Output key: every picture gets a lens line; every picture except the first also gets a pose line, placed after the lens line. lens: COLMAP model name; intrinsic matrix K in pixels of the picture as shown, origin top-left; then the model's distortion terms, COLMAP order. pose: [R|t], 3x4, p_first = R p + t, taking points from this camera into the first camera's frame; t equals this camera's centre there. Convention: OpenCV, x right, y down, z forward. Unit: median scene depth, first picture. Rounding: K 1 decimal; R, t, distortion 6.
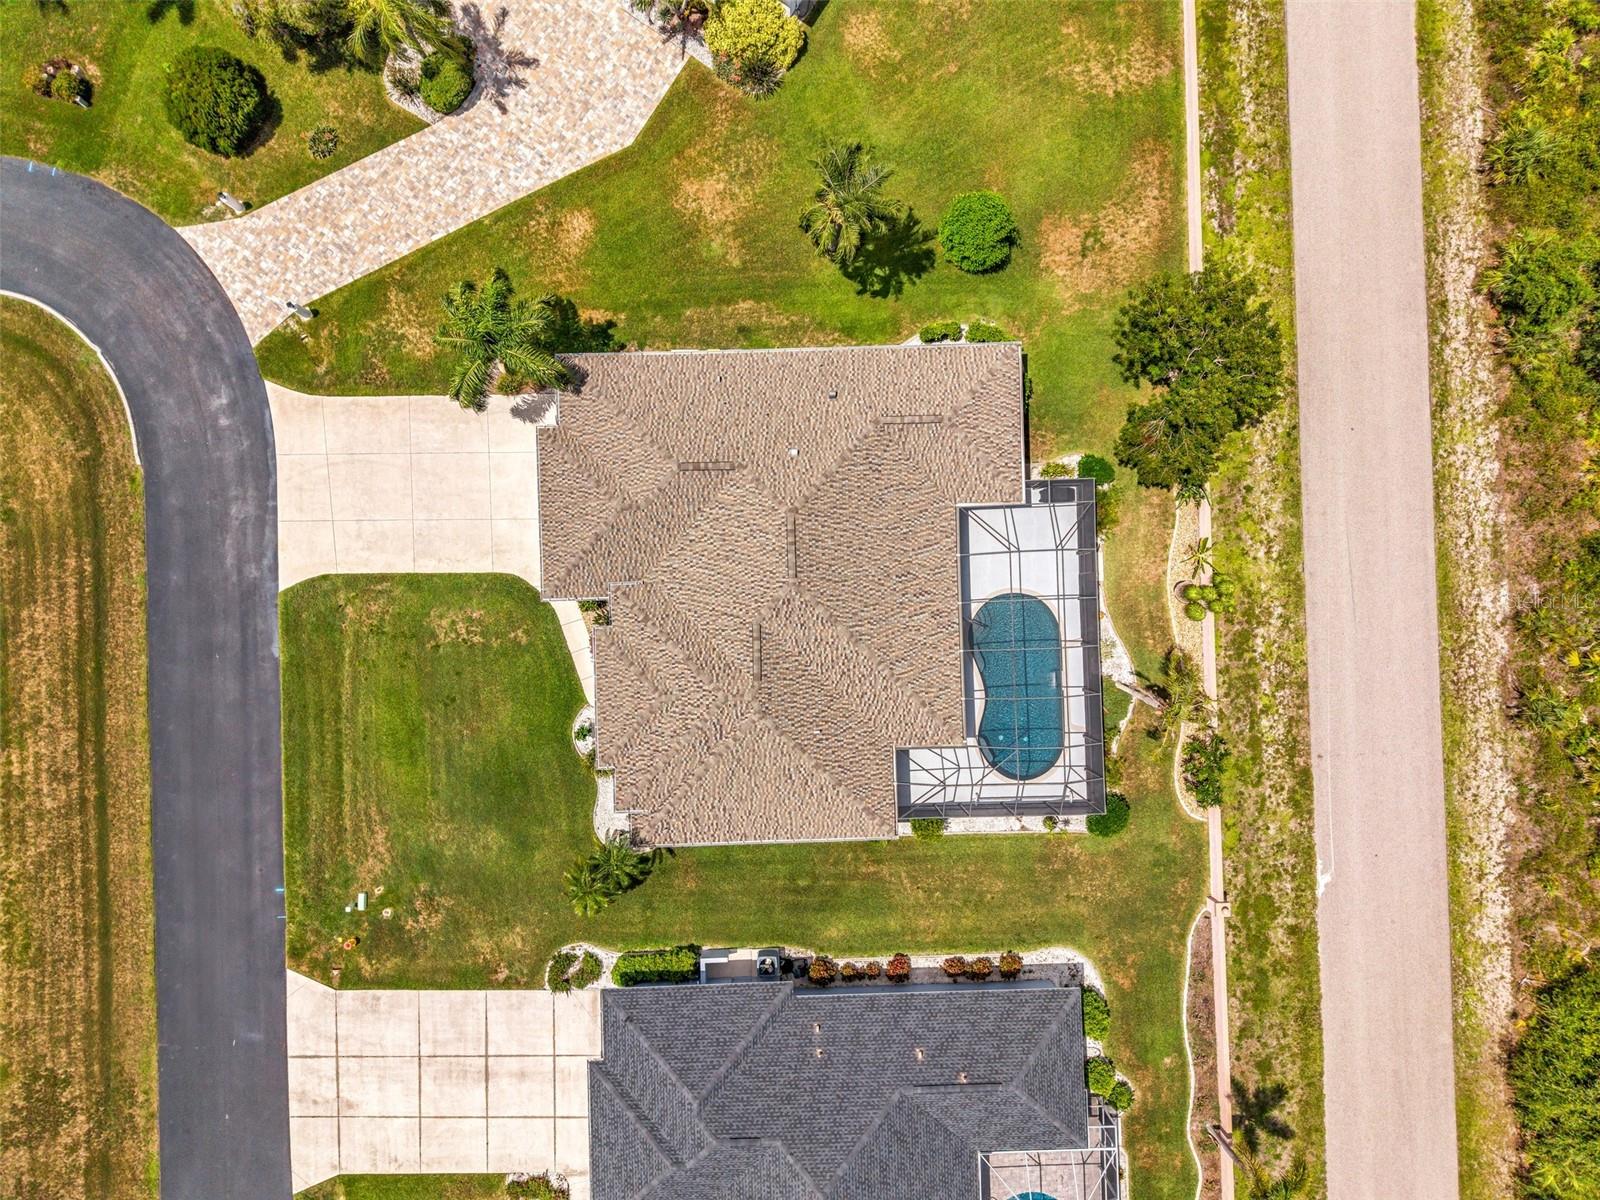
lens RADIAL K [[1065.1, 0, 800.0], [0, 1065.1, 600.0], [0, 0, 1]] dist [0.039355, -0.041950]
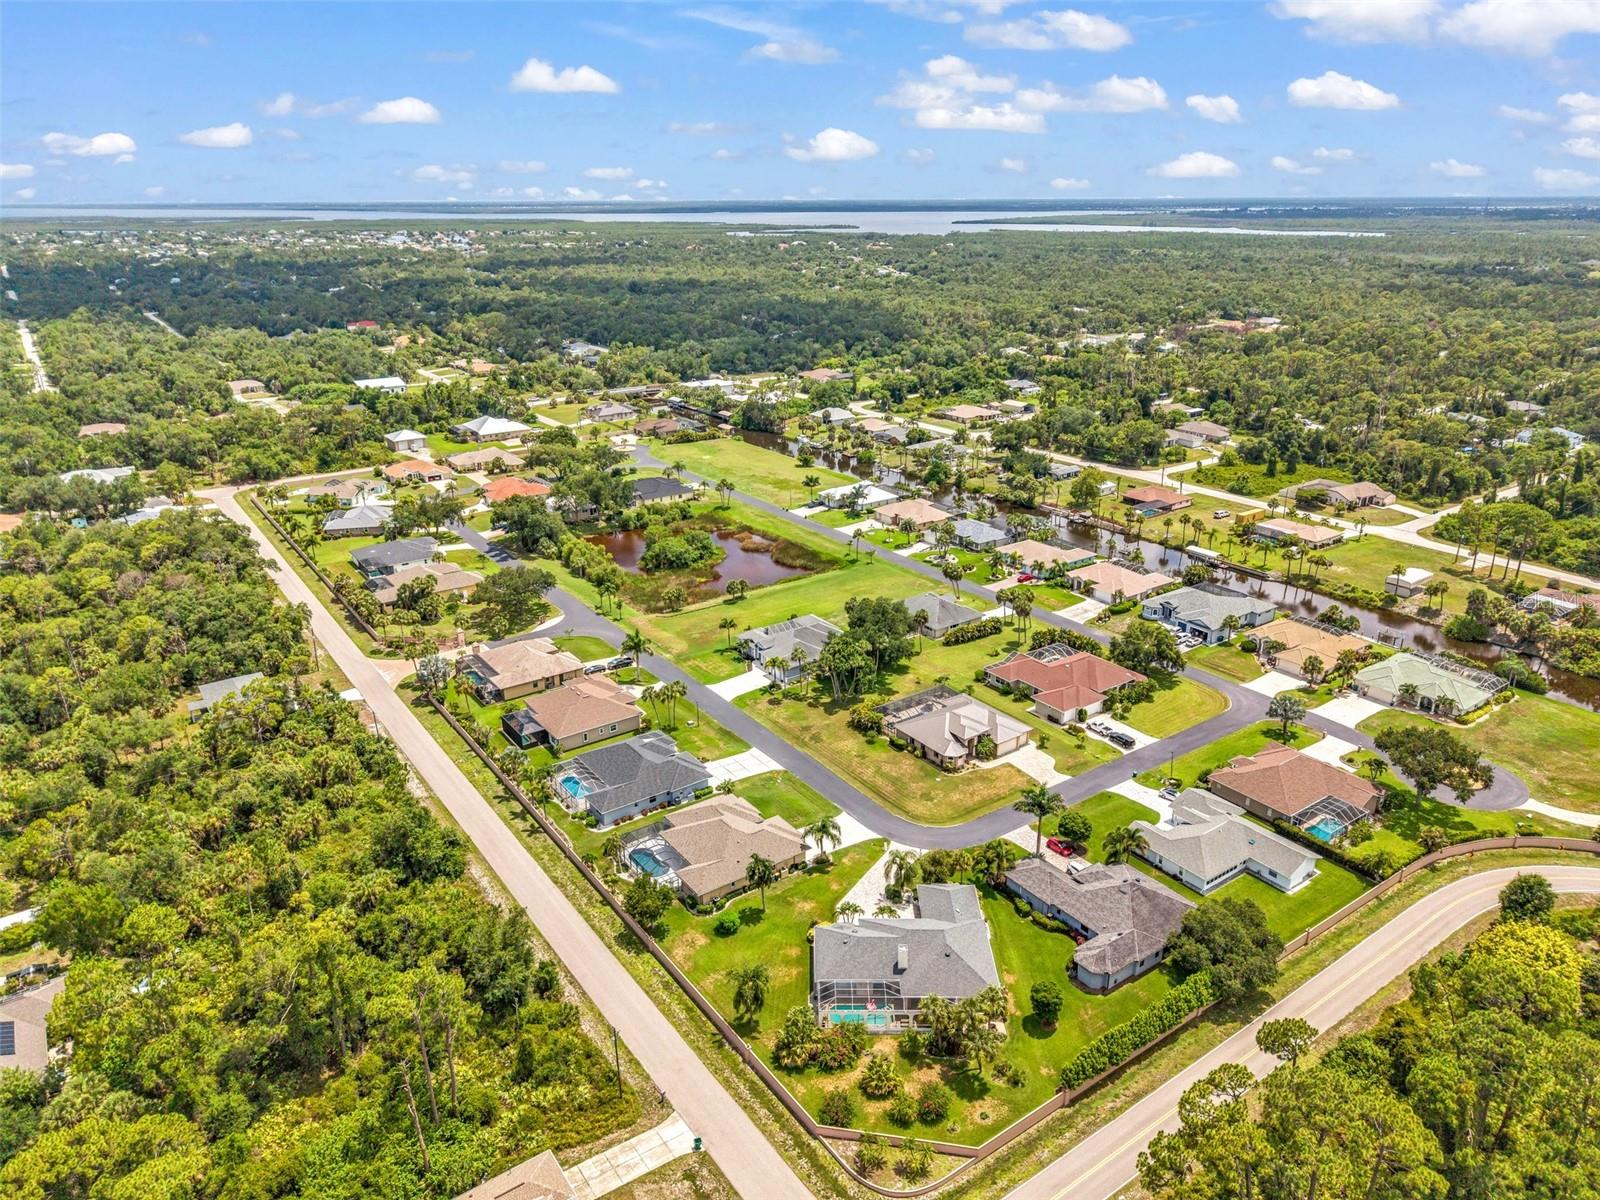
lens RADIAL K [[1057.1, 0, 800.0], [0, 1057.1, 600.0], [0, 0, 1]] dist [0.134297, -0.311258]
pose [[-0.831433, 0.196067, -0.519882, 1.387865], [-0.555553, -0.278305, 0.783522, -2.576413], [0.008937, 0.940268, 0.340318, -0.913080]]
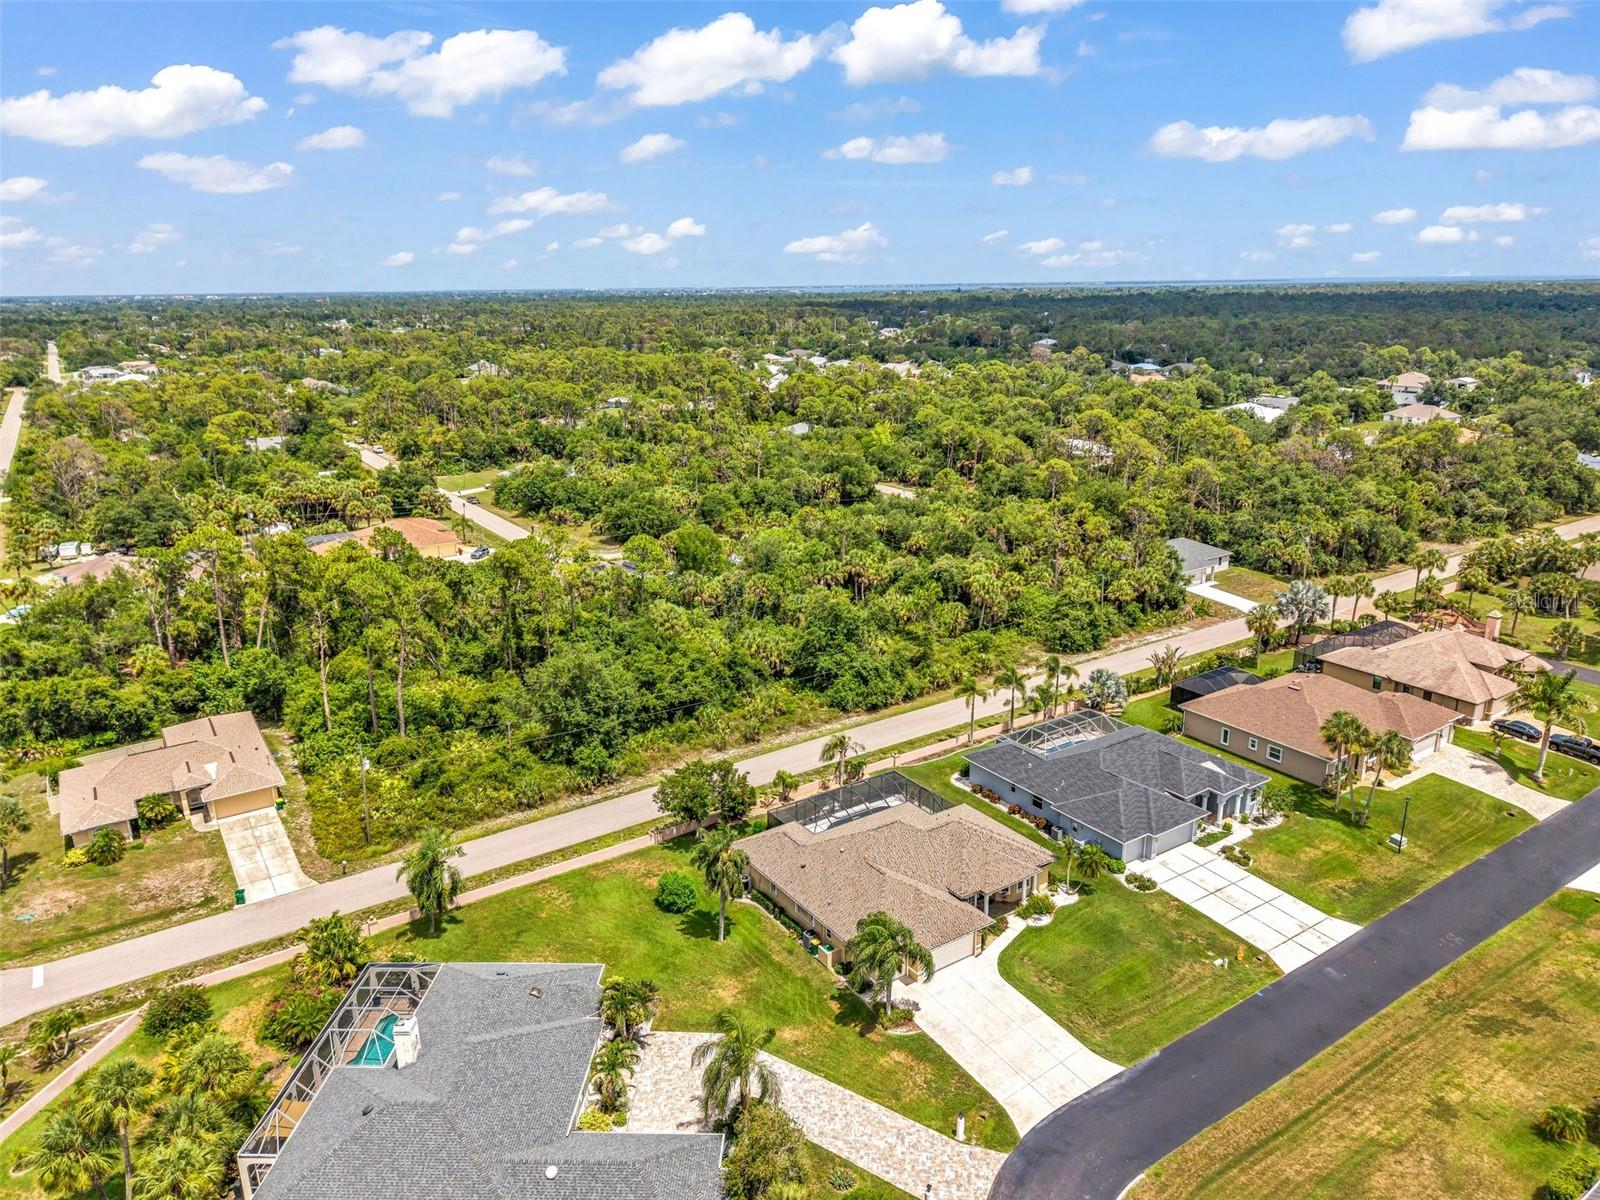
lens RADIAL K [[1065.1, 0, 800.0], [0, 1065.1, 600.0], [0, 0, 1]] dist [0.039355, -0.041950]
pose [[-0.534886, -0.240058, 0.810105, -1.249705], [0.844914, -0.147335, 0.514210, -0.997982], [-0.004083, 0.959513, 0.281636, 0.028085]]
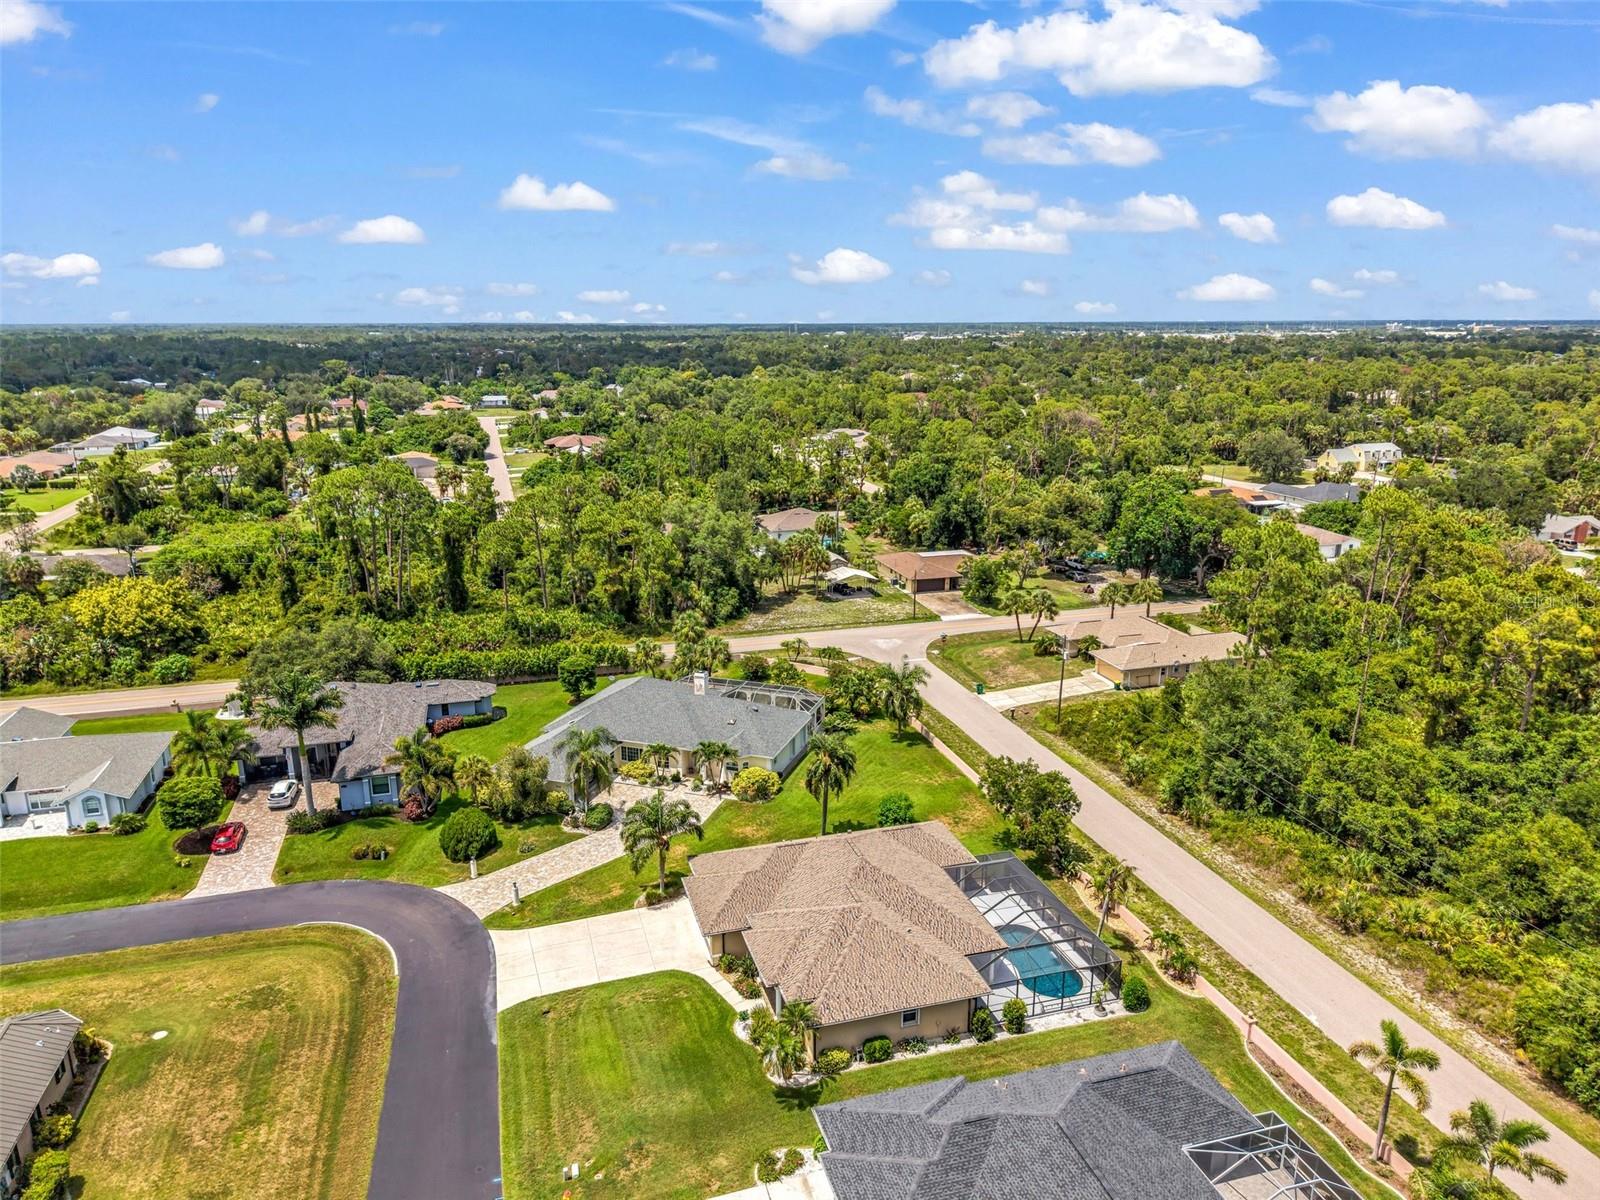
lens RADIAL K [[1065.1, 0, 800.0], [0, 1065.1, 600.0], [0, 0, 1]] dist [0.039355, -0.041950]
pose [[0.966941, -0.071467, 0.244780, -0.414846], [0.254979, 0.258643, -0.931713, 1.216043], [0.003276, 0.963326, 0.268316, 0.144812]]
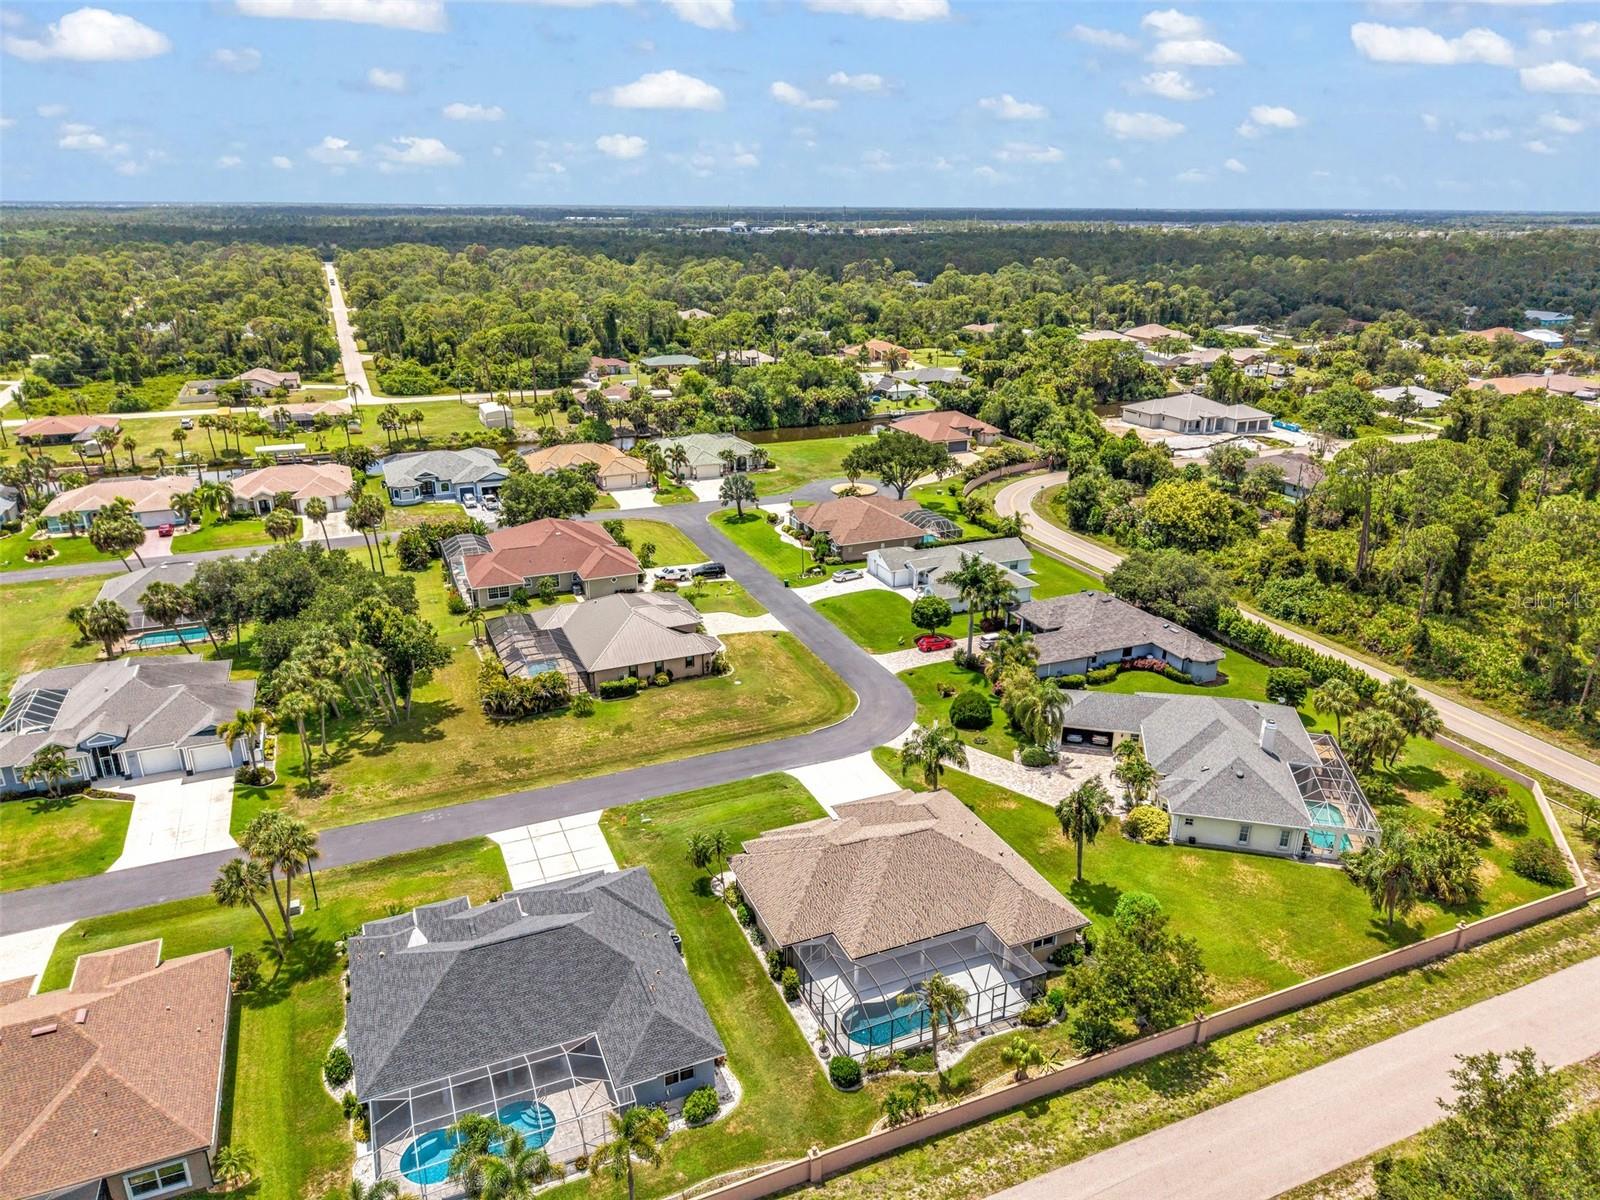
lens RADIAL K [[1065.1, 0, 800.0], [0, 1065.1, 600.0], [0, 0, 1]] dist [0.039355, -0.041950]
pose [[0.367443, 0.321430, -0.872736, 1.233817], [-0.930014, 0.134789, -0.341915, 0.626103], [0.007733, 0.937291, 0.348462, -0.031092]]
